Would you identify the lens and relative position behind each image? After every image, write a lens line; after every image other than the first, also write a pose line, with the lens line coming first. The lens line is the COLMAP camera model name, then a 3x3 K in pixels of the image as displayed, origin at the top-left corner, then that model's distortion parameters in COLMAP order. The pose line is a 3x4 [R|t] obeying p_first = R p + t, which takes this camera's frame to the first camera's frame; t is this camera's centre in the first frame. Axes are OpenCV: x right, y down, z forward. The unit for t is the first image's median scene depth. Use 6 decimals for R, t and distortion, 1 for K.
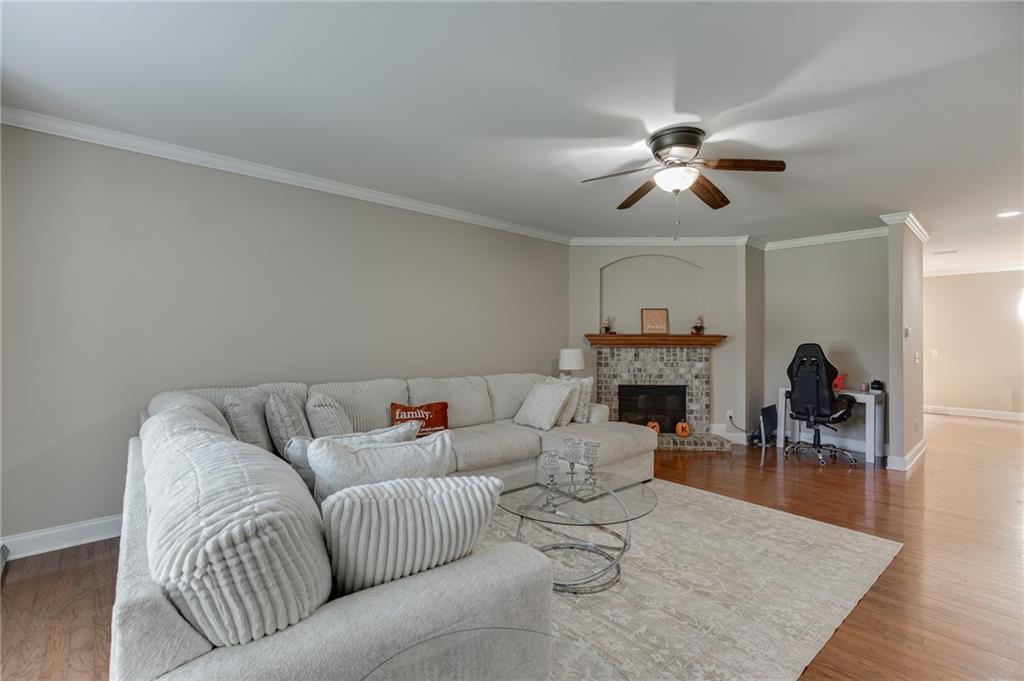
lens RADIAL K [[460.5, 0, 512.9], [0, 460.5, 333.6], [0, 0, 1]] dist [-0.015238, 0.004572]
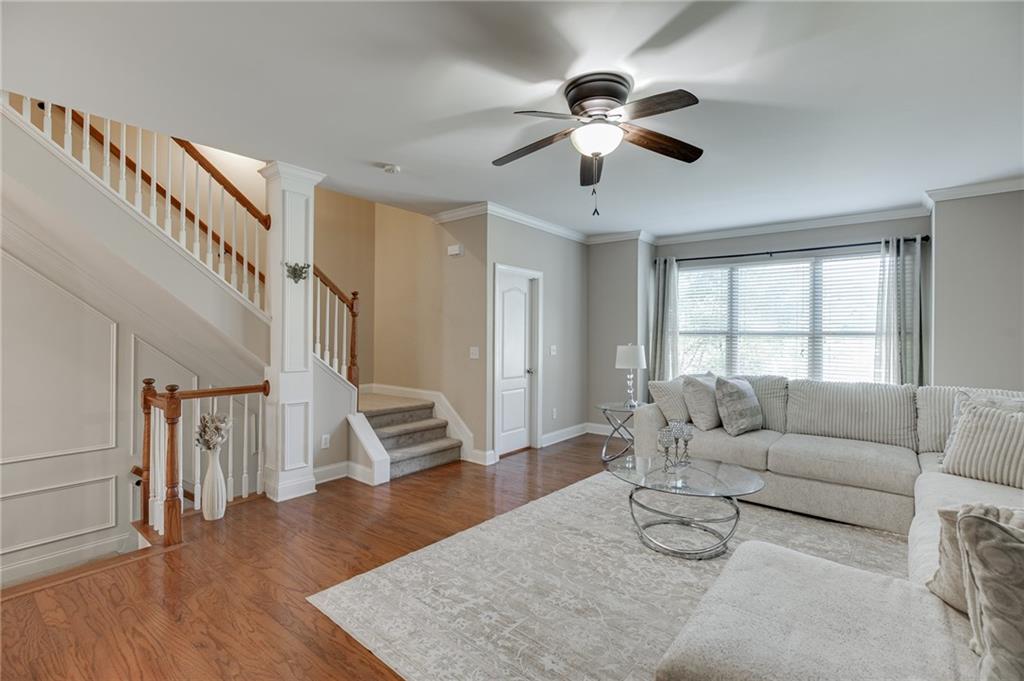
lens RADIAL K [[460.5, 0, 508.0], [0, 460.5, 333.5], [0, 0, 1]] dist [-0.015238, 0.004572]
pose [[-0.988224, -0.016213, -0.152150, 0.380161], [-0.013842, 0.999766, -0.016633, 0.014865], [0.152385, -0.014331, -0.988217, 1.070028]]
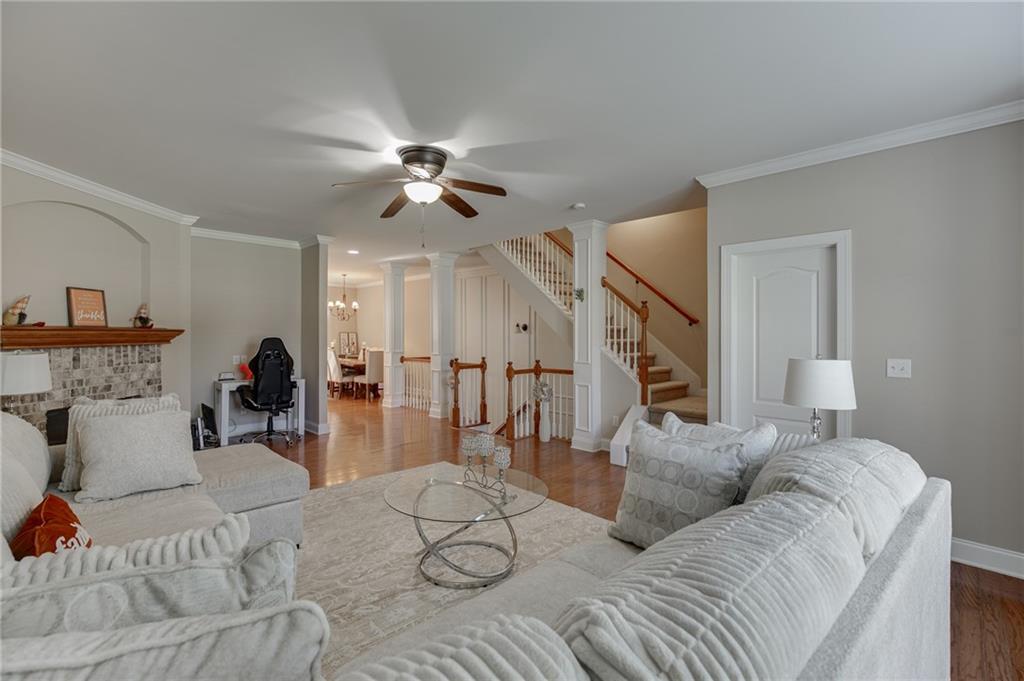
lens RADIAL K [[460.5, 0, 512.1], [0, 460.5, 334.1], [0, 0, 1]] dist [-0.015238, 0.004572]
pose [[-0.043535, -0.006307, 0.999032, -0.460429], [-0.016850, 0.999842, 0.005578, -0.002550], [-0.998910, -0.016591, -0.043634, 0.495542]]
